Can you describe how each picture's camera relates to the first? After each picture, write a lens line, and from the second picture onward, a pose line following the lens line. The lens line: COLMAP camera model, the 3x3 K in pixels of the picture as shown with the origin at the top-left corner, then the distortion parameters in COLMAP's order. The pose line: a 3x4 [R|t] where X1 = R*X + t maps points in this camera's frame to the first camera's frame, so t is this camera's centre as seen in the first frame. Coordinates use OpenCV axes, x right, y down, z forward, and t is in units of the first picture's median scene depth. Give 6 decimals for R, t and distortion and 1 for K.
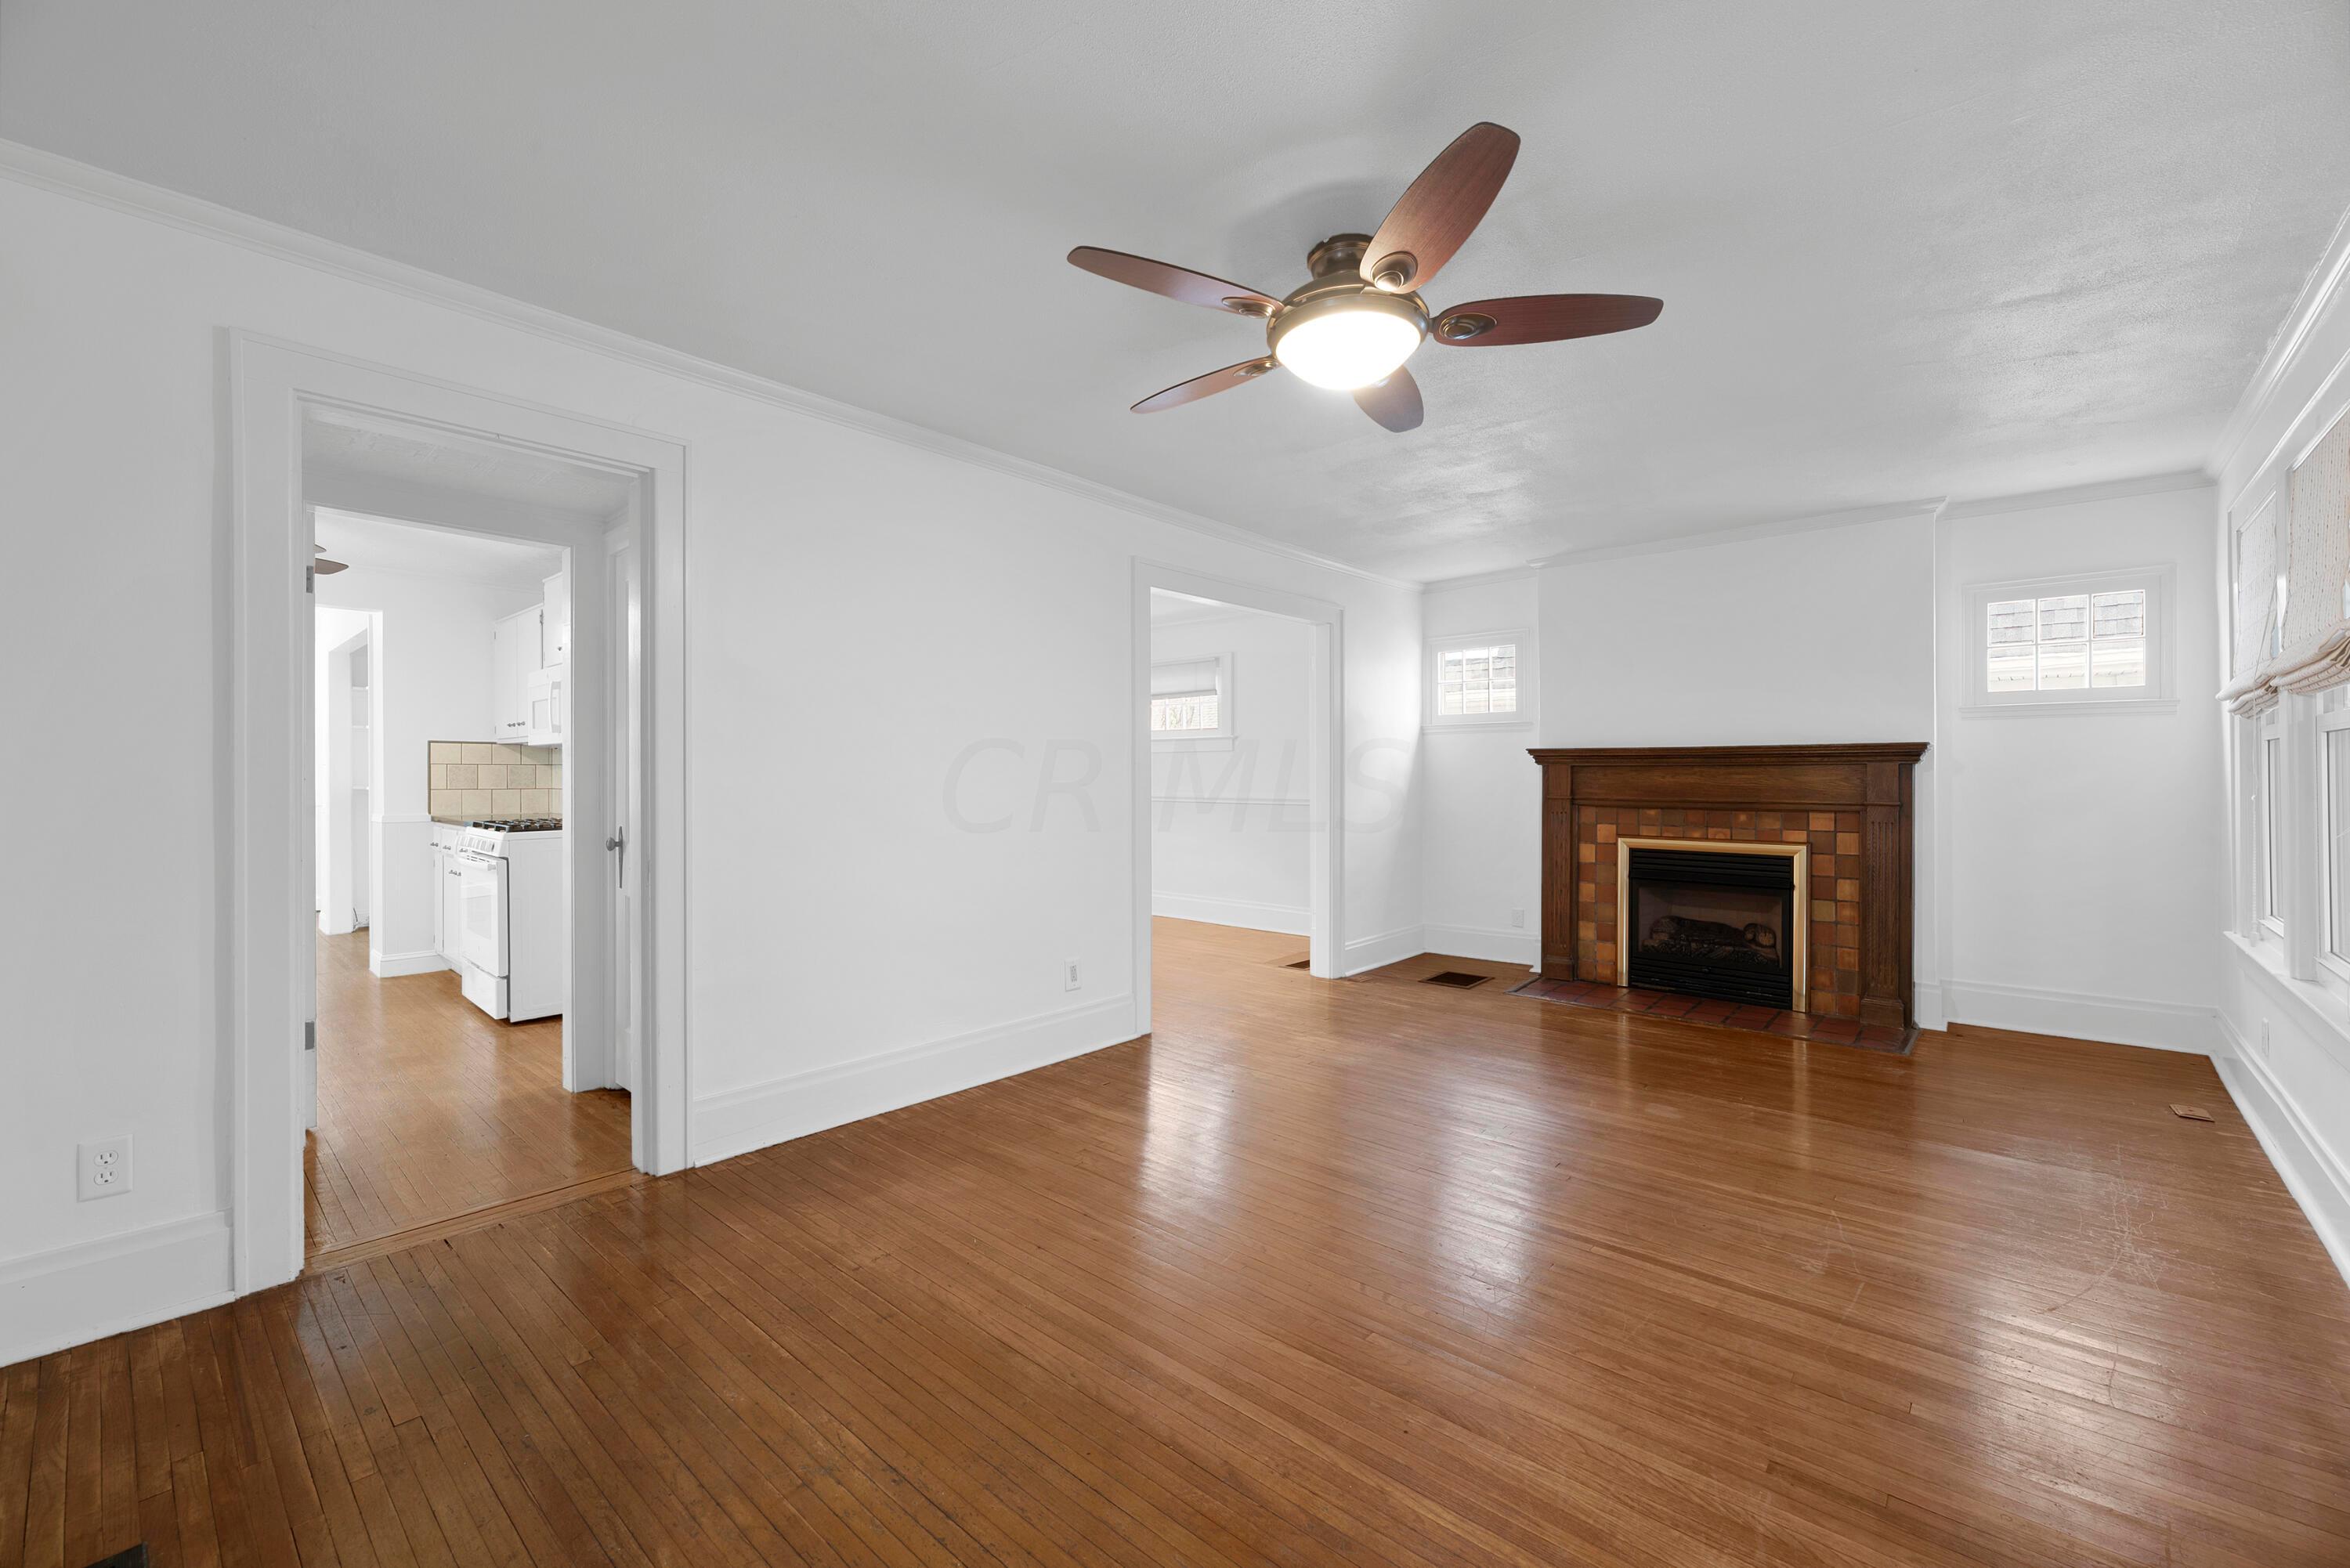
lens RADIAL K [[950.6, 0, 1169.3], [0, 950.6, 787.9], [0, 0, 1]] dist [0.000046, -0.000541]
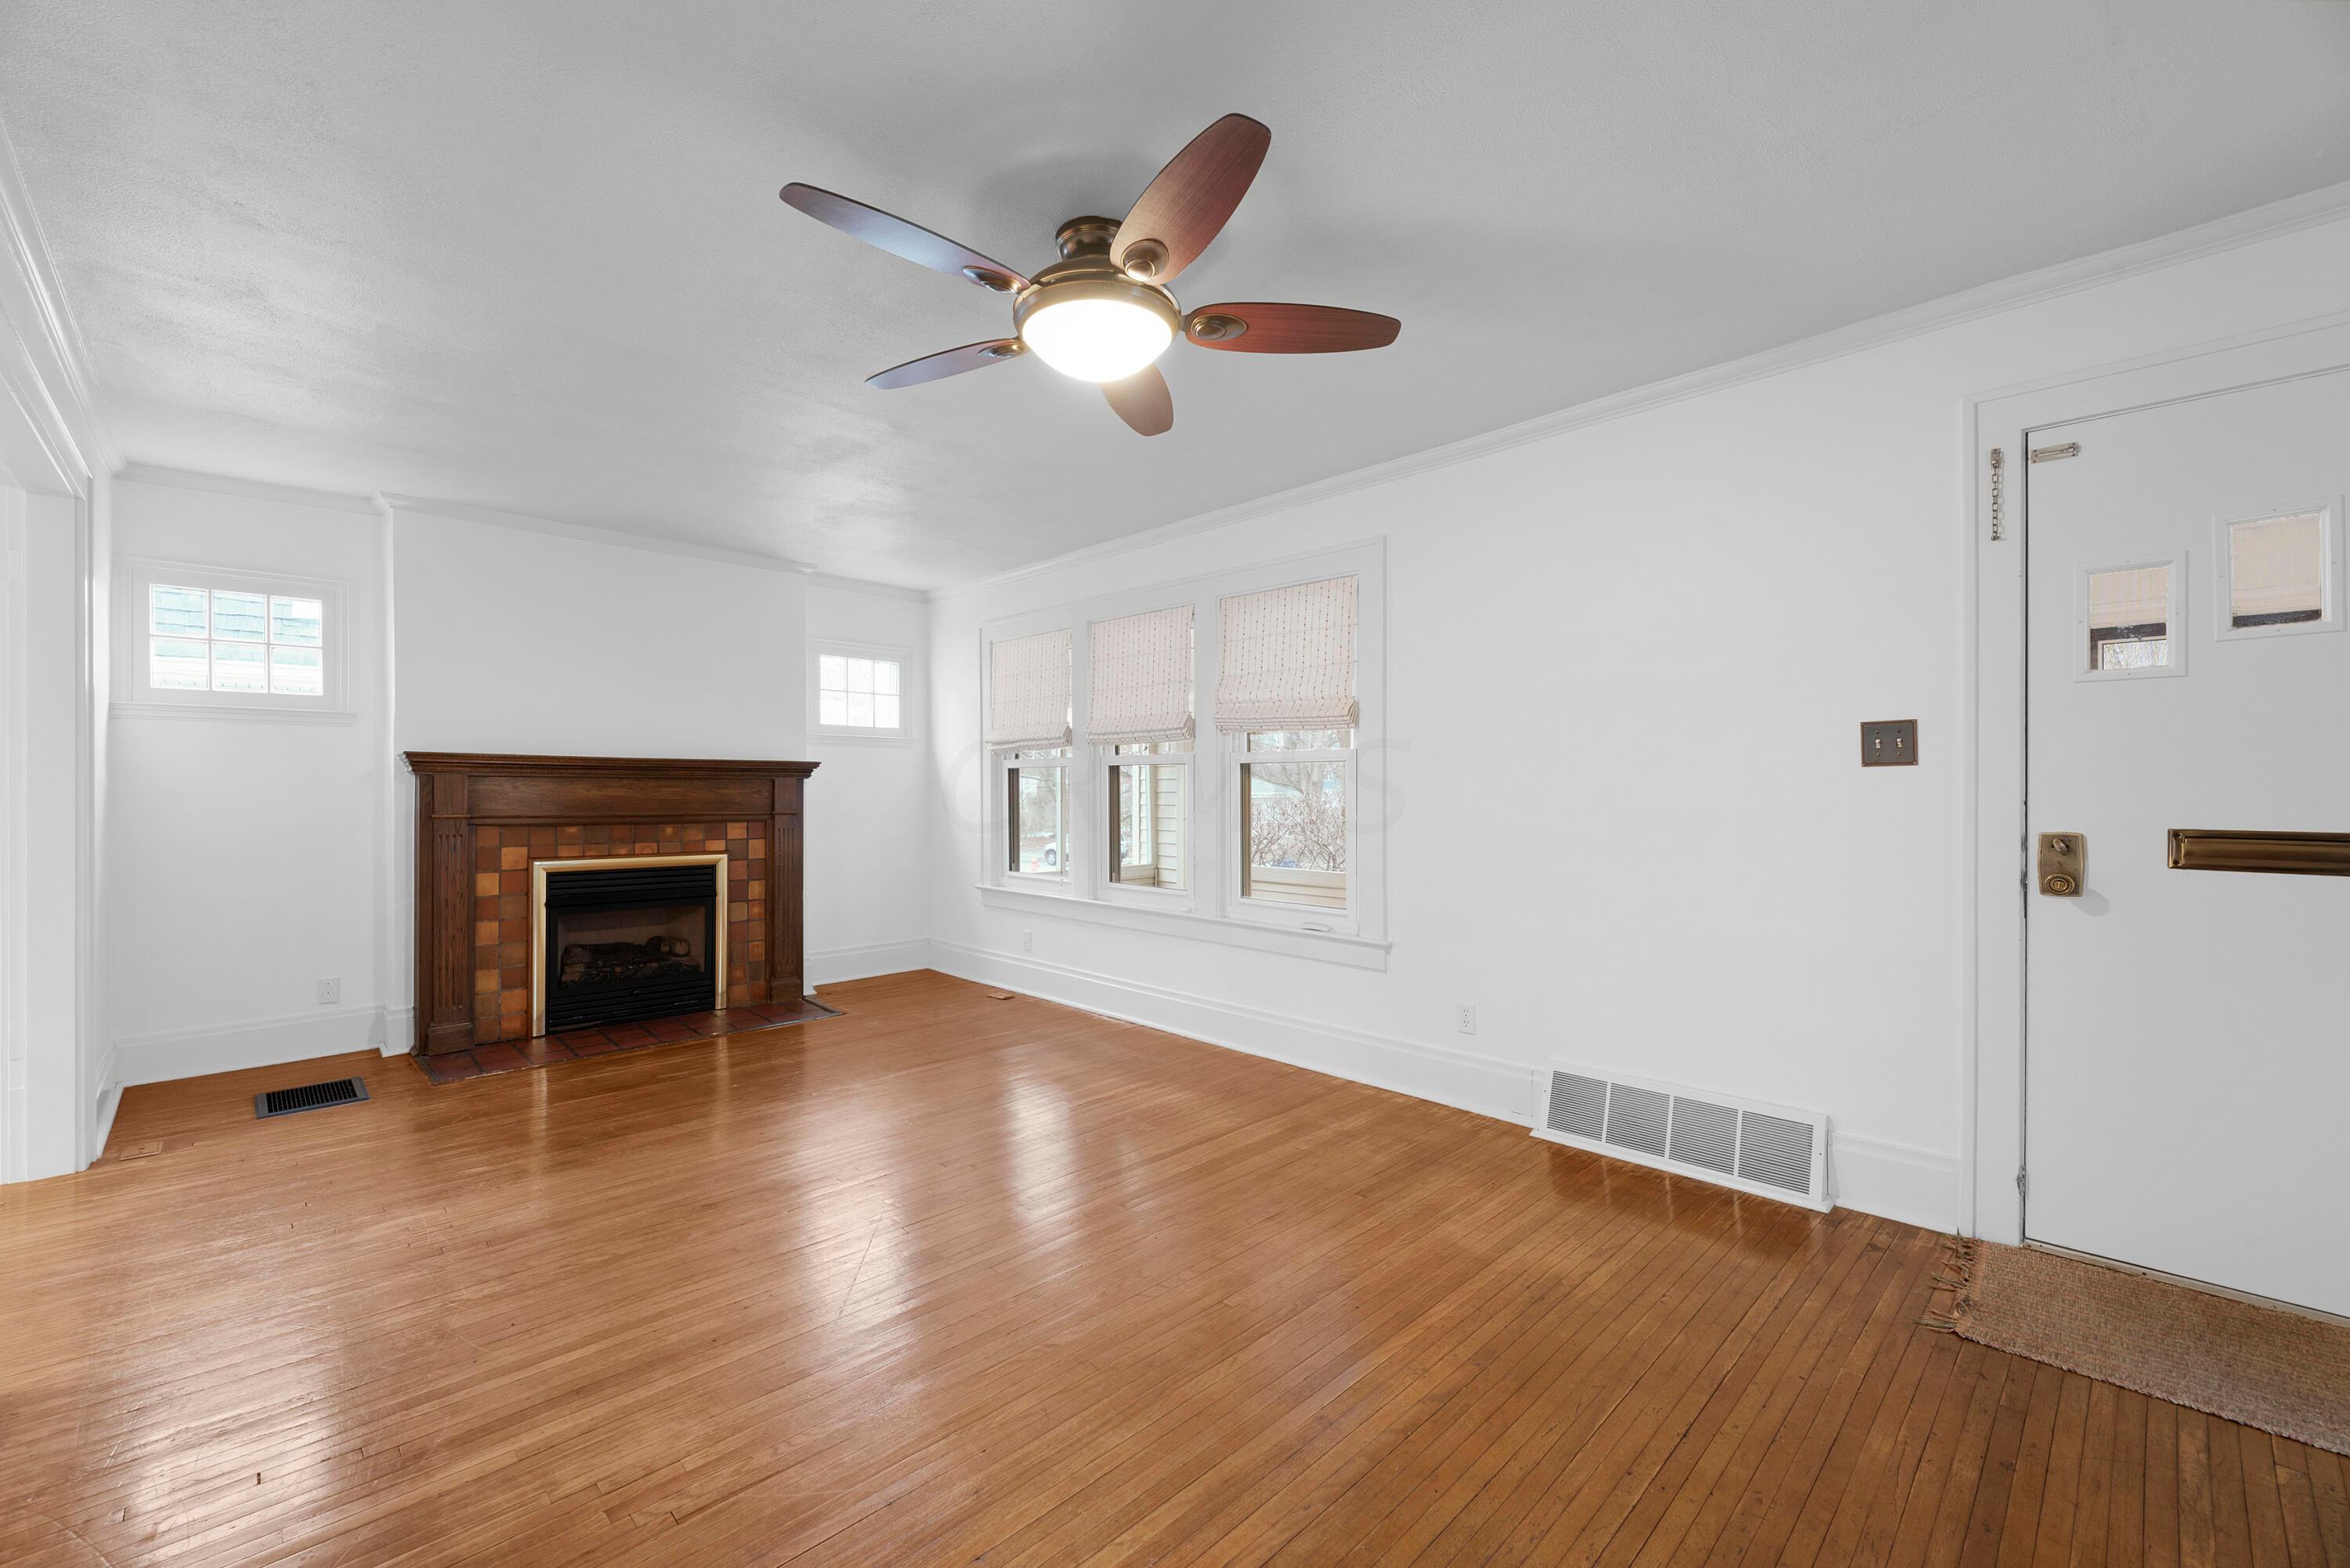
lens RADIAL K [[950.6, 0, 1174.6], [0, 950.6, 788.7], [0, 0, 1]] dist [0.000046, -0.000541]
pose [[0.066700, 0.002447, 0.997770, -0.359219], [0.013094, 0.999909, -0.003328, -0.002369], [-0.997687, 0.013286, 0.066662, 0.403466]]
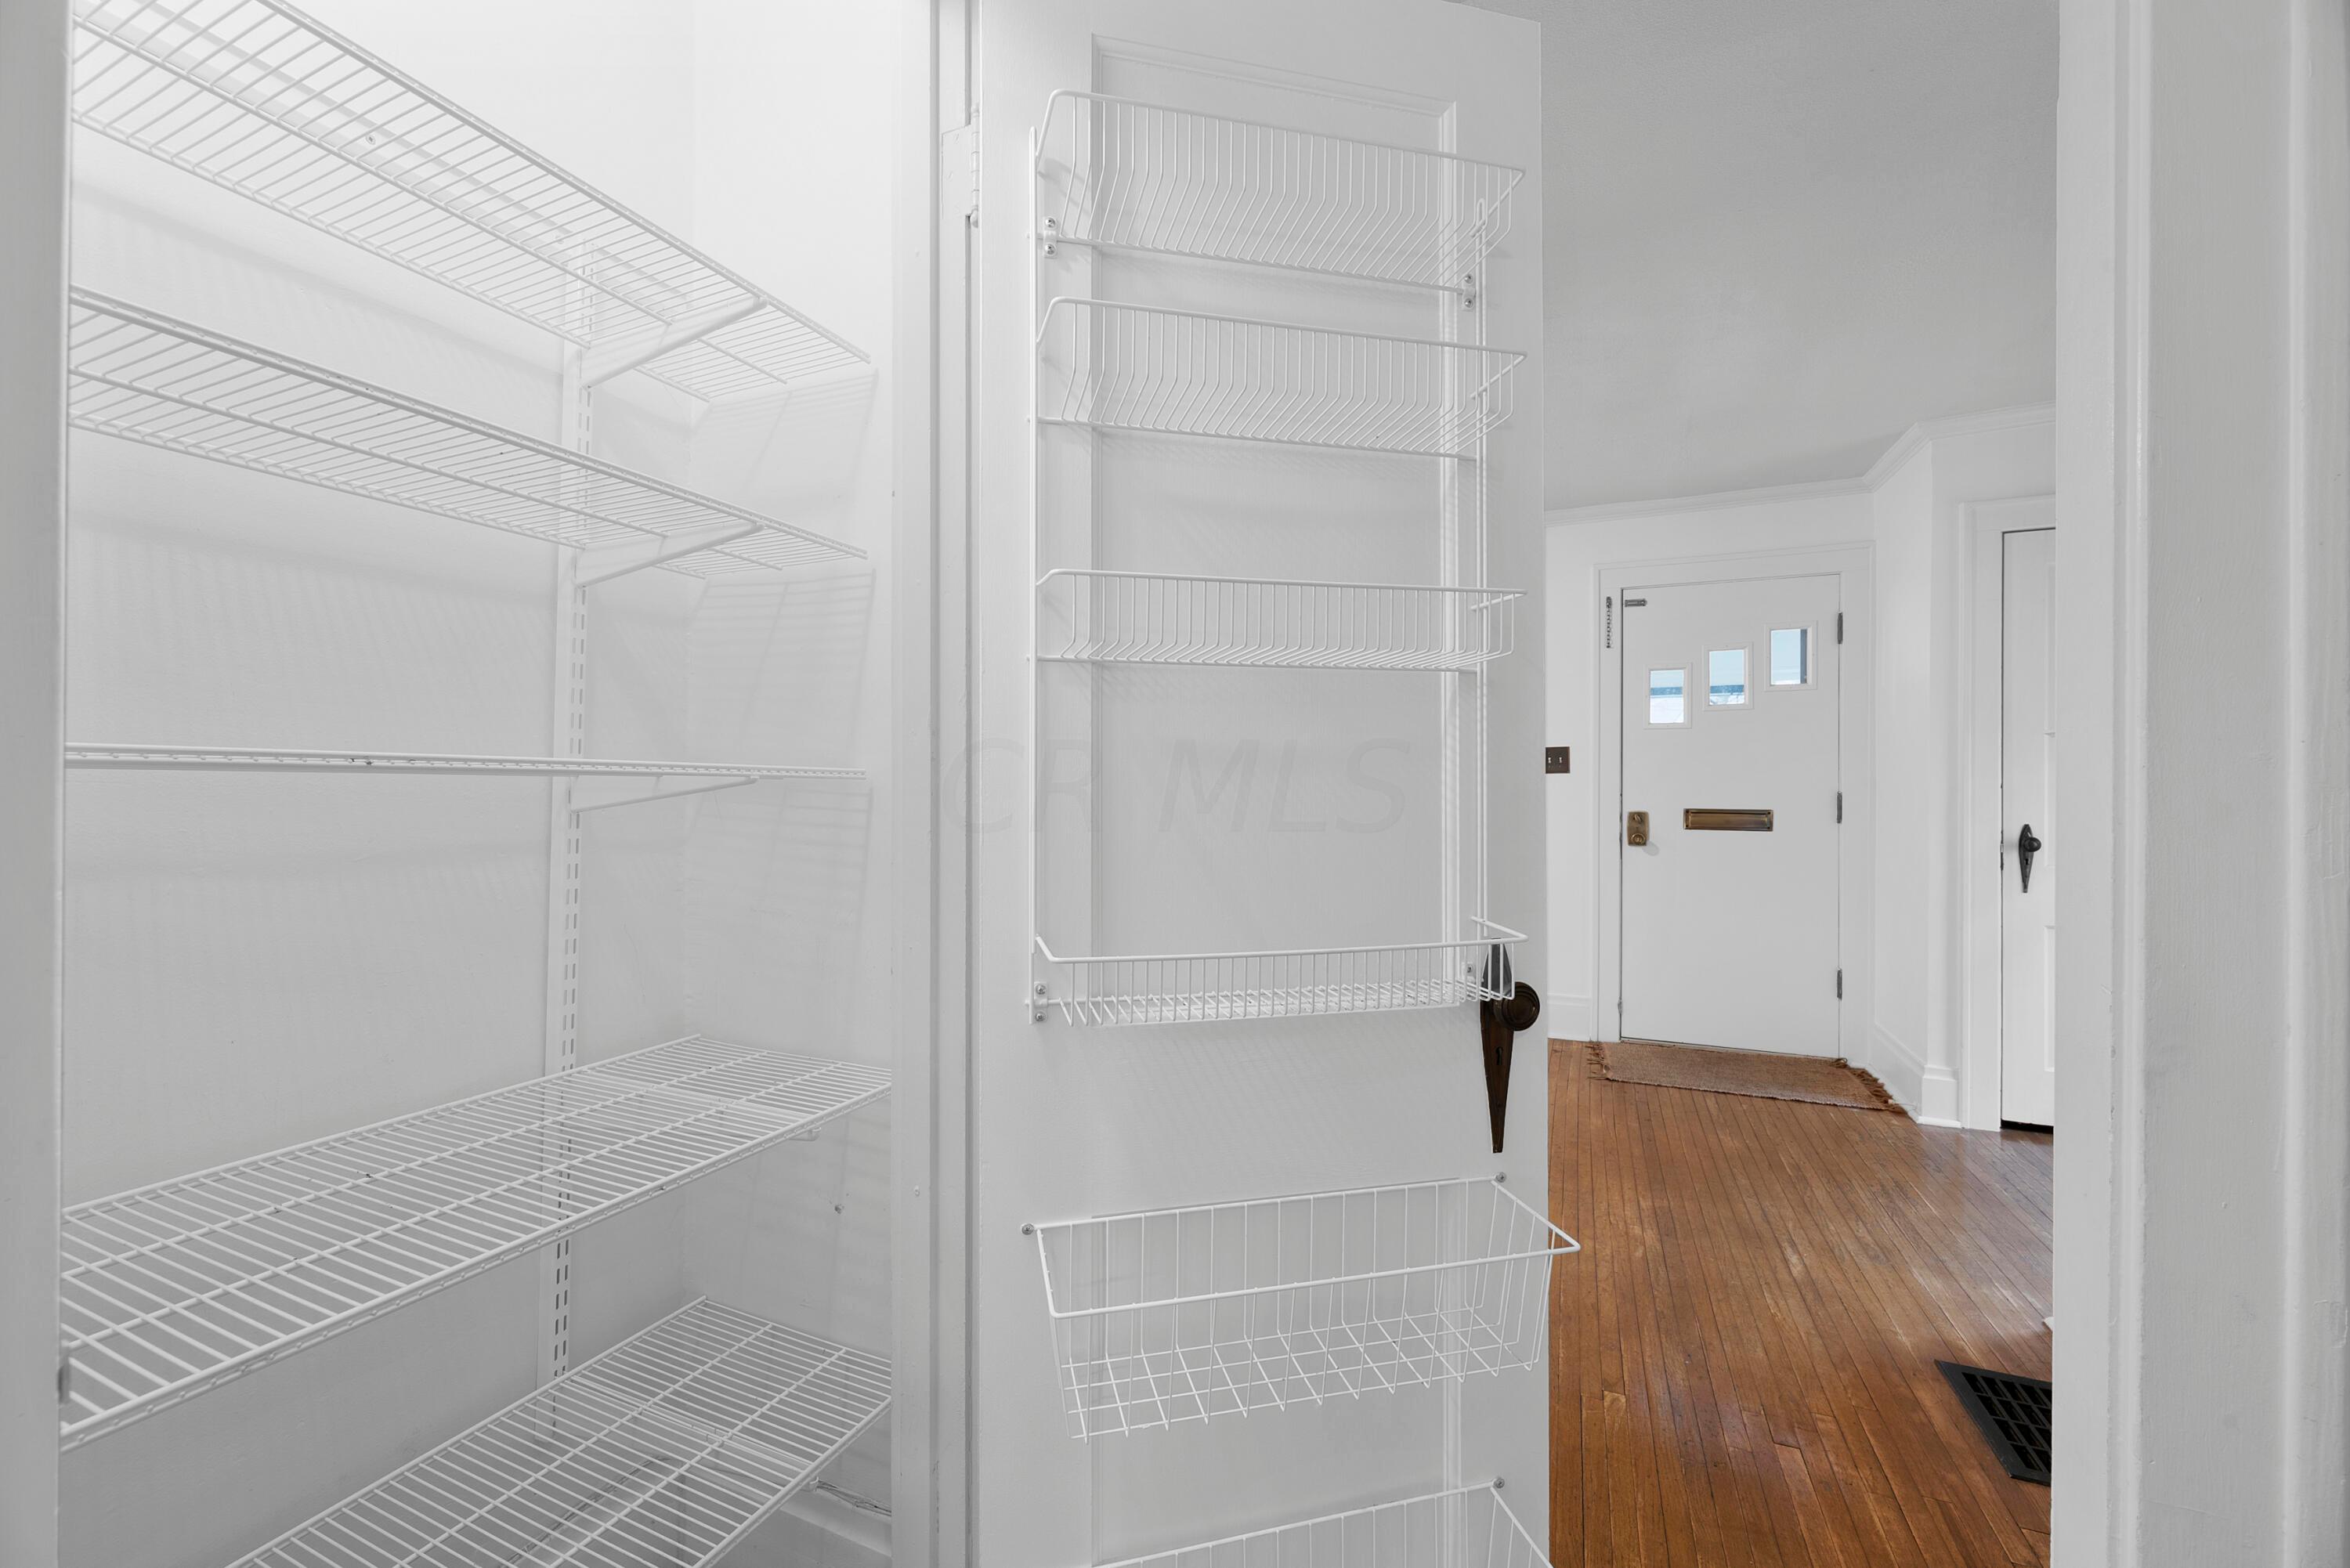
lens RADIAL K [[950.6, 0, 1154.8], [0, 950.6, 777.7], [0, 0, 1]] dist [0.000046, -0.000541]
pose [[-0.308235, 0.011236, 0.951244, -0.541488], [0.007266, 0.999929, -0.009456, -0.001807], [-0.951283, 0.003997, -0.308295, 0.674371]]
